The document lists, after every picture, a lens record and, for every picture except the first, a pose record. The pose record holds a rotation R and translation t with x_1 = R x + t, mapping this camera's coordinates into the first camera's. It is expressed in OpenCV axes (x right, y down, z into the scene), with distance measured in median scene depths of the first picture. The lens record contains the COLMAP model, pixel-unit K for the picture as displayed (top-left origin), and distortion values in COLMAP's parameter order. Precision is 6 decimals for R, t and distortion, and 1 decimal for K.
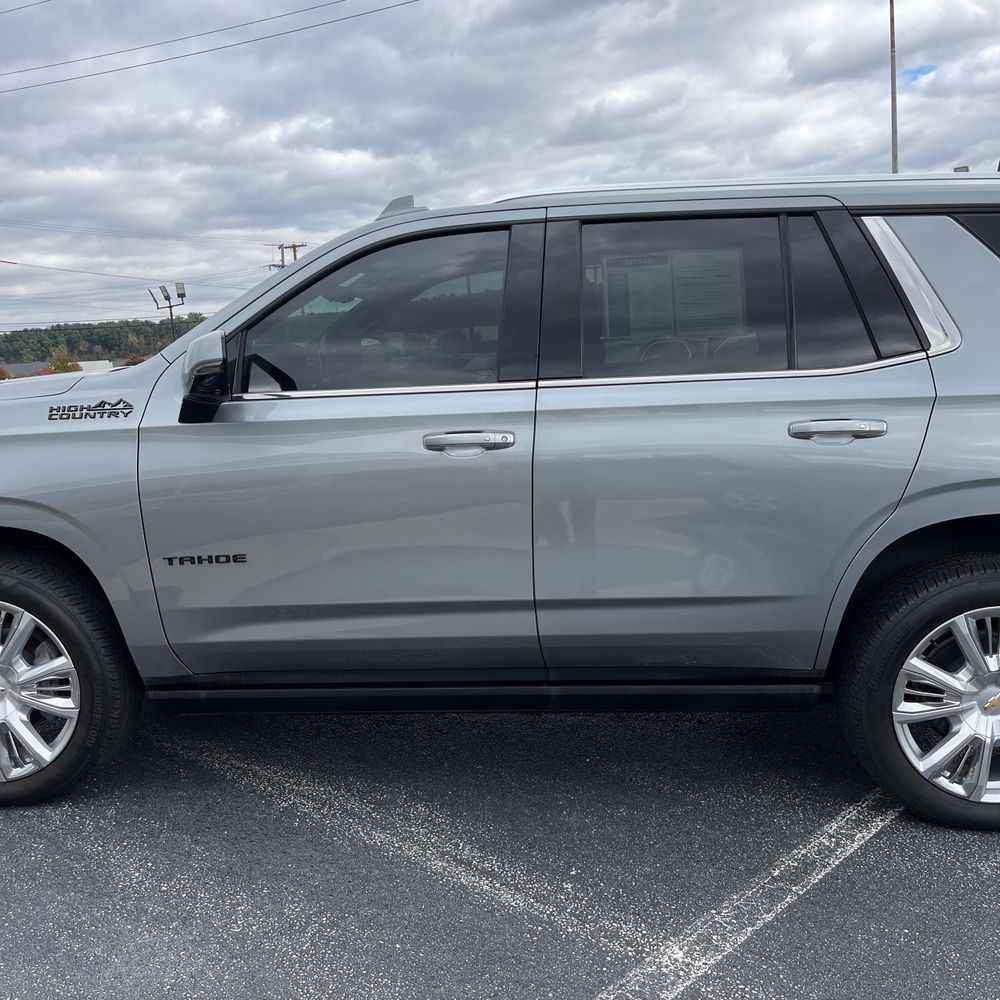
lens RADIAL K [[1046.1, 0, 485.5], [0, 1046.1, 513.0], [0, 0, 1]] dist [0.026931, -0.020491]
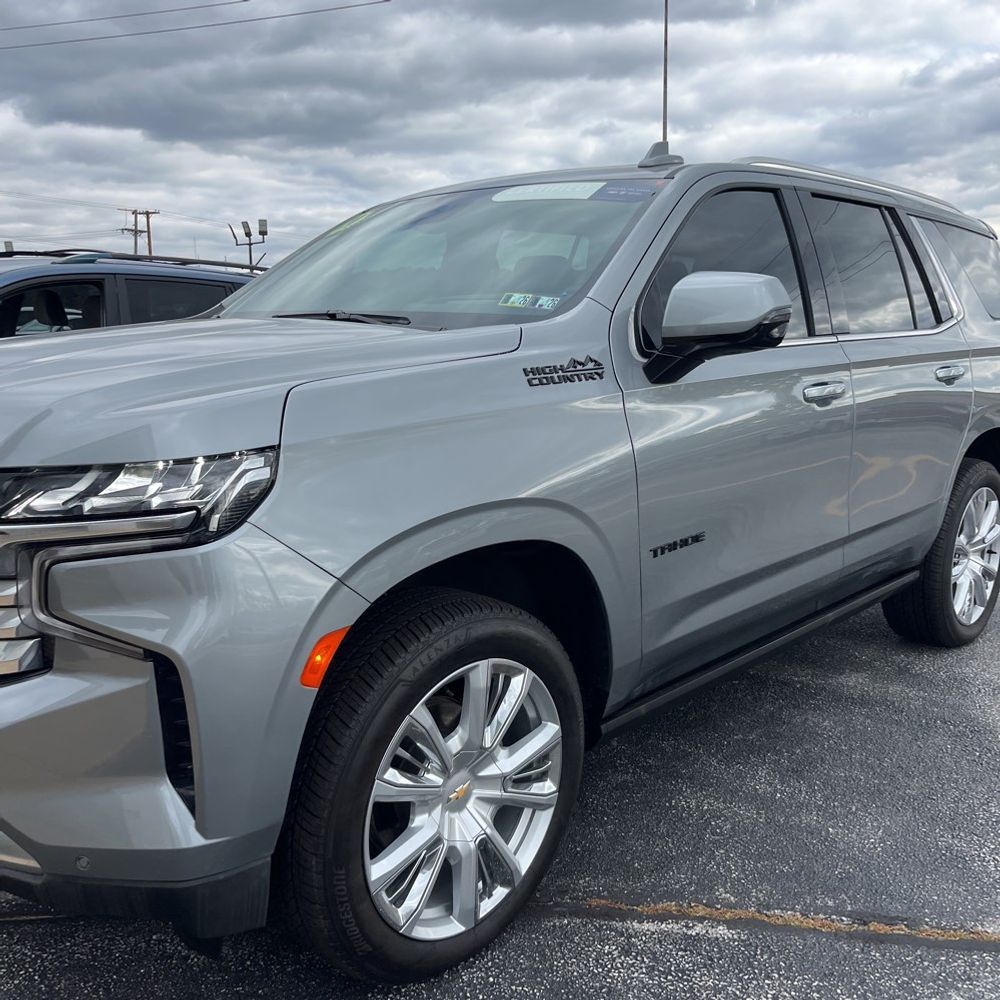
lens RADIAL K [[1023.4, 0, 485.4], [0, 1023.4, 496.8], [0, 0, 1]] dist [0.030176, -0.016323]
pose [[0.620902, -0.108643, 0.776323, -1.013299], [0.109745, 0.992643, 0.051143, -0.054026], [-0.776168, 0.053443, 0.628257, 0.601776]]
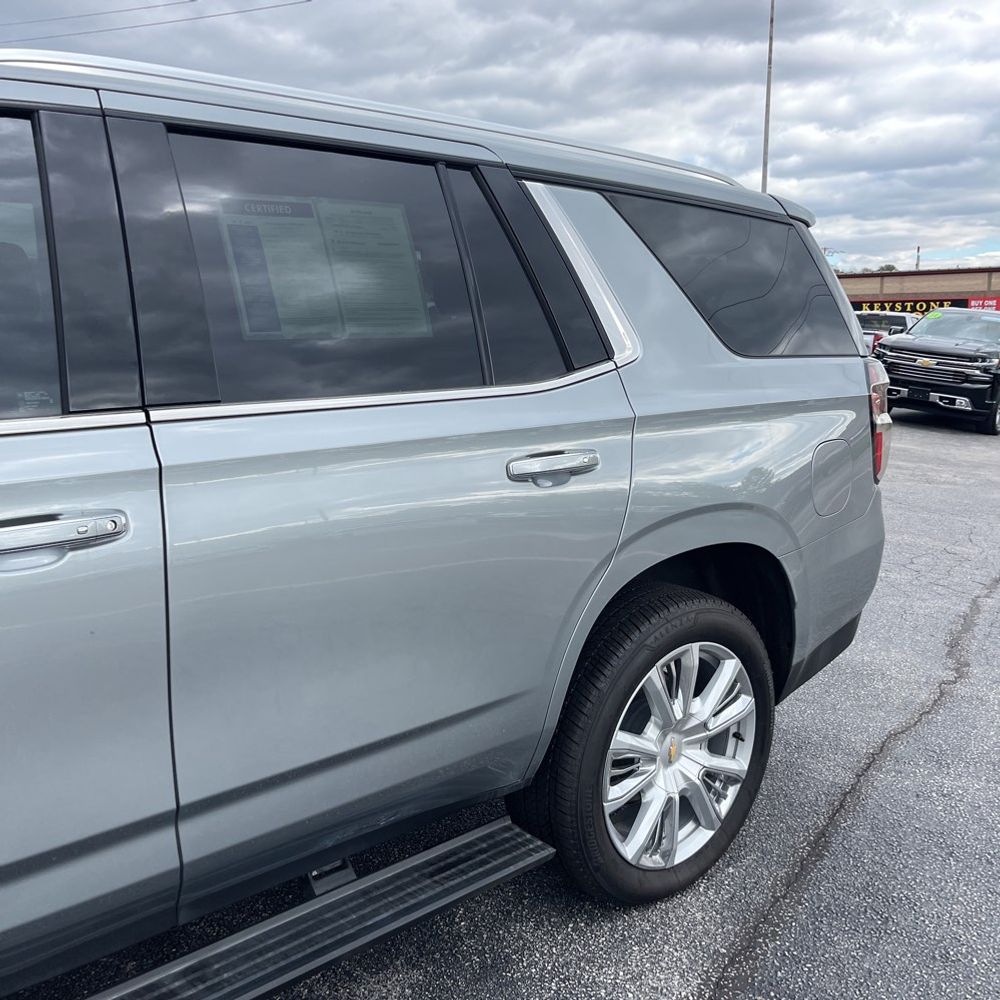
lens RADIAL K [[1003.0, 0, 502.9], [0, 1003.0, 501.2], [0, 0, 1]] dist [0.053621, -0.071723]
pose [[0.704752, -0.098310, 0.702609, -0.187128], [0.083546, 0.994962, 0.055415, -0.090829], [-0.704517, 0.019646, 0.709415, 0.488328]]
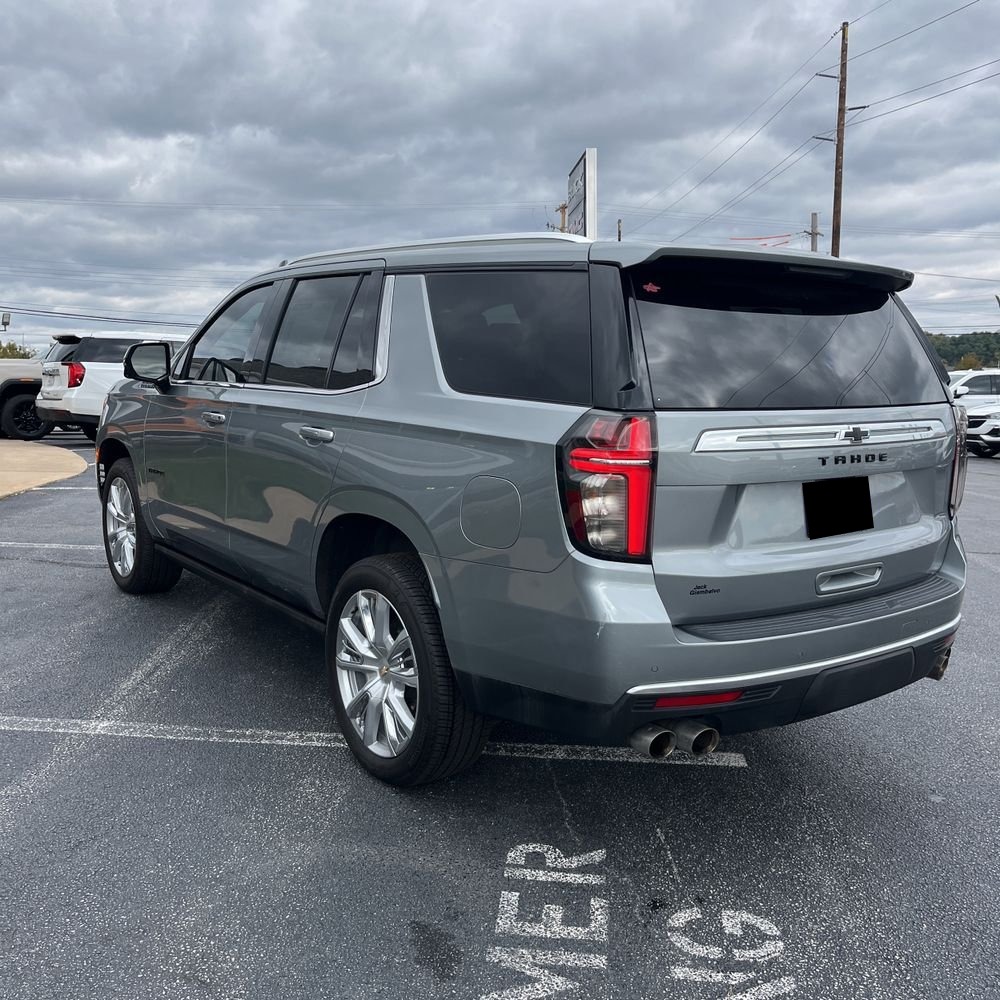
lens RADIAL K [[1023.4, 0, 485.4], [0, 1023.4, 496.8], [0, 0, 1]] dist [0.030176, -0.016323]
pose [[0.640196, 0.150449, -0.753335, 1.394512], [-0.160658, 0.985171, 0.060220, -0.108280], [0.751224, 0.082476, 0.654874, 0.288368]]
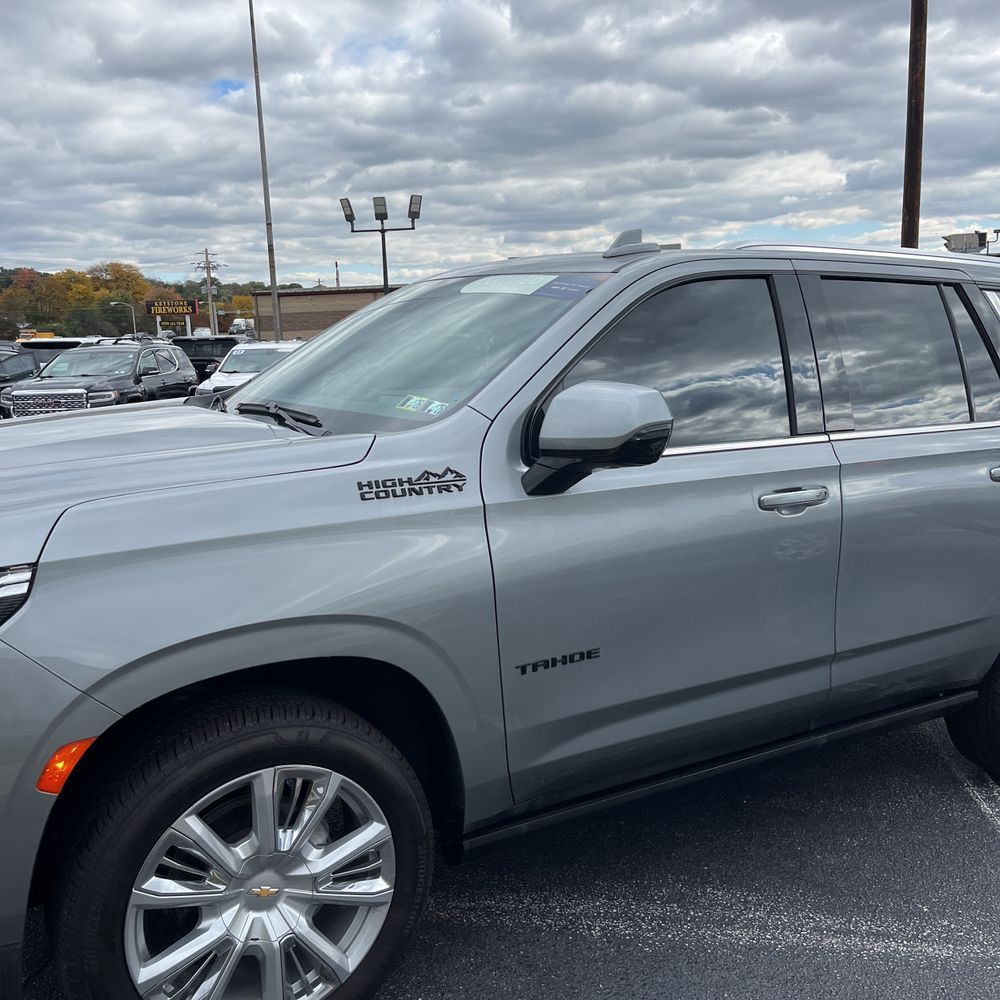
lens RADIAL K [[1040.7, 0, 499.8], [0, 1040.7, 496.5], [0, 0, 1]] dist [-0.001607, 0.051317]
pose [[0.796547, -0.053985, 0.602162, -0.791190], [0.064707, 0.997897, 0.003867, -0.090161], [-0.601104, 0.035884, 0.798365, 0.380153]]
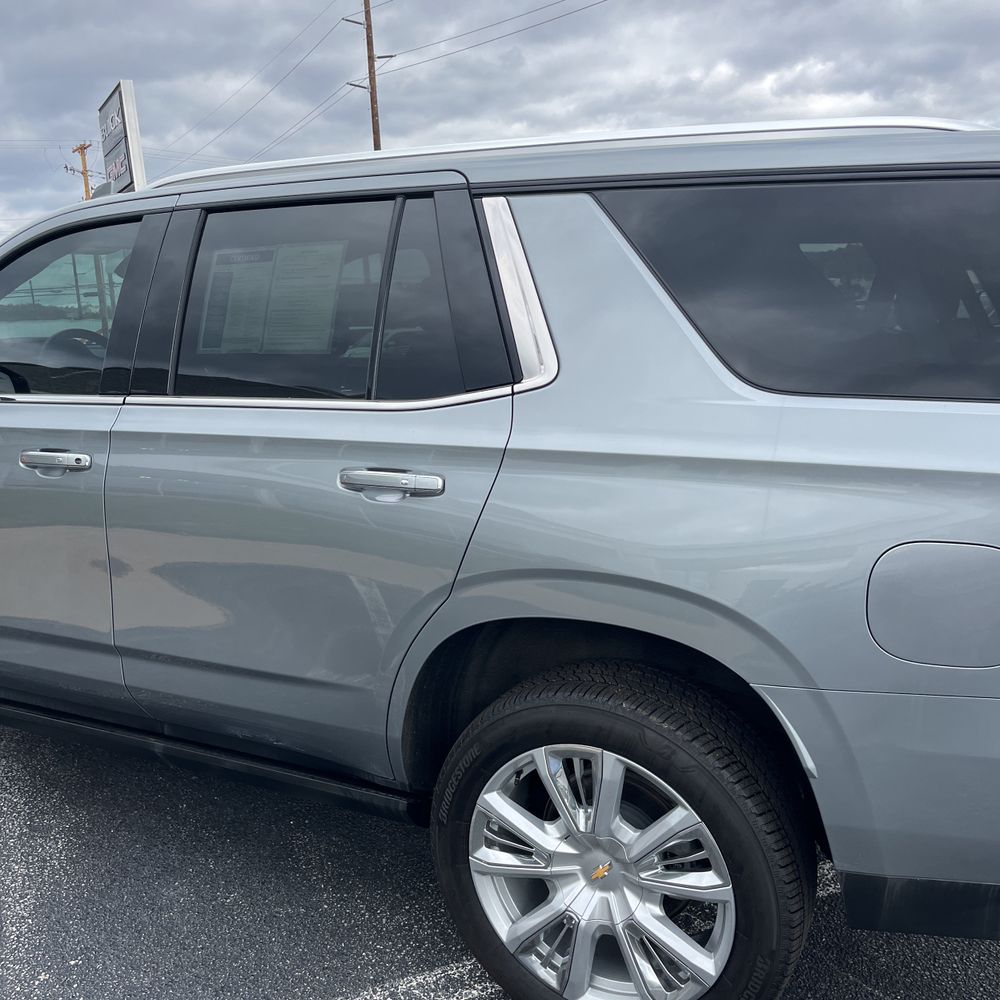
lens RADIAL K [[1040.7, 0, 499.8], [0, 1040.7, 496.5], [0, 0, 1]] dist [-0.001607, 0.051317]
pose [[0.916853, 0.084940, -0.390085, 0.664418], [-0.072186, 0.996270, 0.047271, -0.104020], [0.392646, -0.015182, 0.919565, 0.315107]]
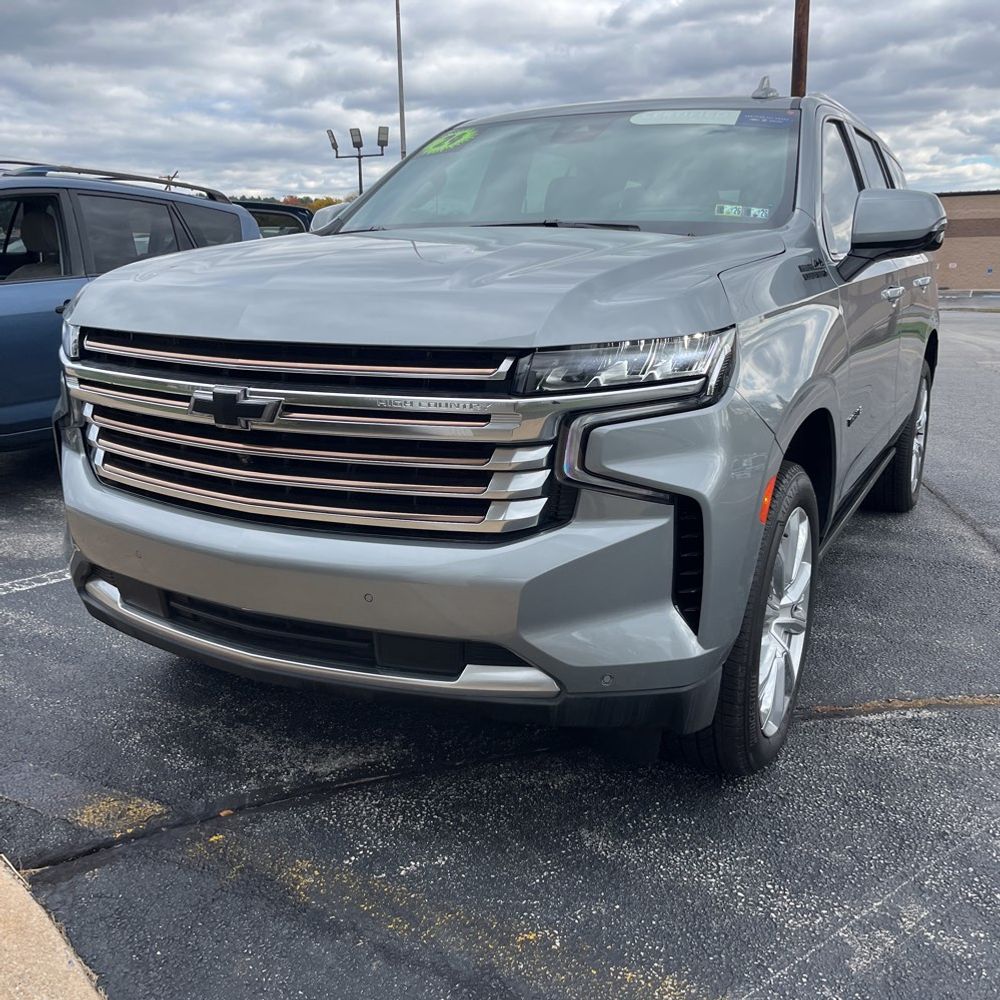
lens RADIAL K [[1036.9, 0, 498.1], [0, 1036.9, 499.6], [0, 0, 1]] dist [0.014067, 0.032713]
pose [[0.376078, -0.188574, 0.907196, -1.353259], [0.137784, 0.979568, 0.146499, -0.074435], [-0.916286, 0.069902, 0.394376, 0.930283]]
